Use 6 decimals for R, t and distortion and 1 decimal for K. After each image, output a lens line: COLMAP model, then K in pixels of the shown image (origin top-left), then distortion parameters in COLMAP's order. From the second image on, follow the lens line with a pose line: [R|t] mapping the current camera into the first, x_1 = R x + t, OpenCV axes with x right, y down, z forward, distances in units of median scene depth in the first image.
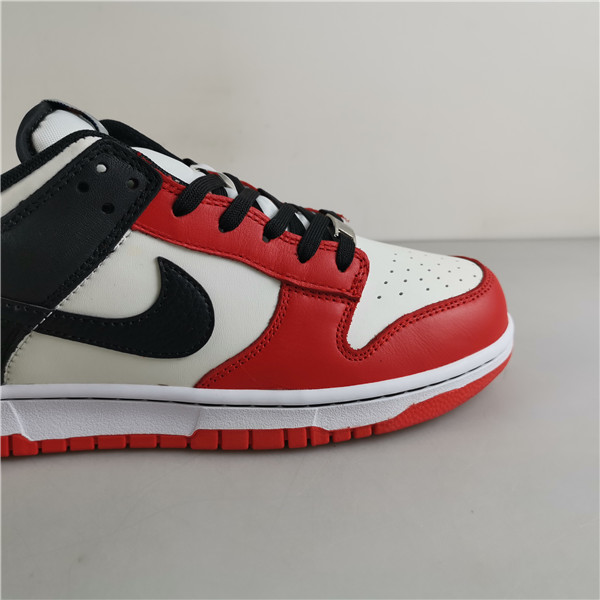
lens RADIAL K [[685.0, 0, 300.0], [0, 685.0, 300.0], [0, 0, 1]] dist [0.005526, -0.012956]
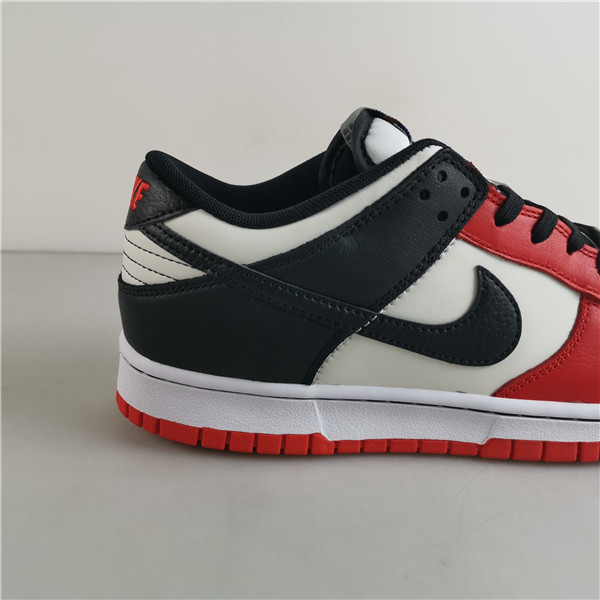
lens RADIAL K [[685.0, 0, 300.0], [0, 685.0, 300.0], [0, 0, 1]] dist [0.005526, -0.012956]
pose [[0.997210, 0.041423, -0.062093, -0.385927], [-0.042024, 0.999081, -0.008418, 0.007061], [0.061687, 0.011004, 0.998035, -0.023112]]
